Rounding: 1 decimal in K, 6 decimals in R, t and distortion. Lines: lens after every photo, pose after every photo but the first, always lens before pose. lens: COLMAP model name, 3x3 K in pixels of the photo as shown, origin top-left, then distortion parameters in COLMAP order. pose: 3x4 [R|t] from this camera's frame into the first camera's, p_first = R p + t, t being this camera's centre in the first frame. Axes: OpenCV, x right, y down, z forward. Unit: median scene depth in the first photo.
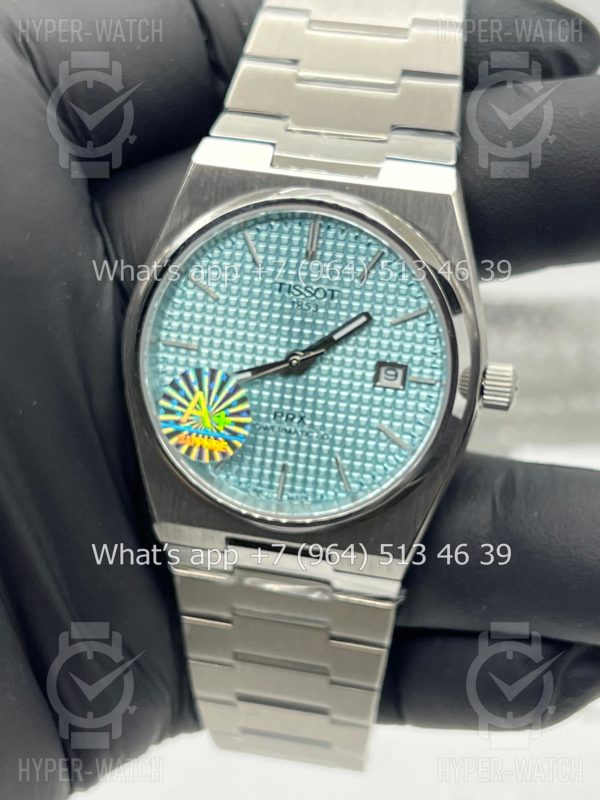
lens RADIAL K [[1790.9, 0, 300.0], [0, 1790.9, 400.0], [0, 0, 1]] dist [-0.015757, 0.138599]
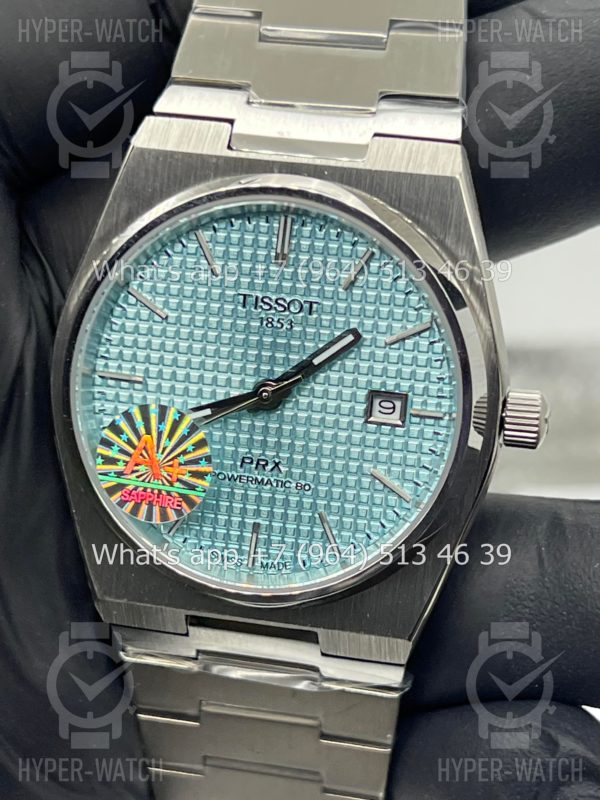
lens RADIAL K [[1813.4, 0, 301.6], [0, 1813.4, 440.9], [0, 0, 1]] dist [0.070266, 0.040344]
pose [[0.999663, -0.025926, -0.000908, 0.013268], [0.025932, 0.999636, 0.007378, -0.006043], [0.000716, -0.007399, 0.999972, 0.195439]]
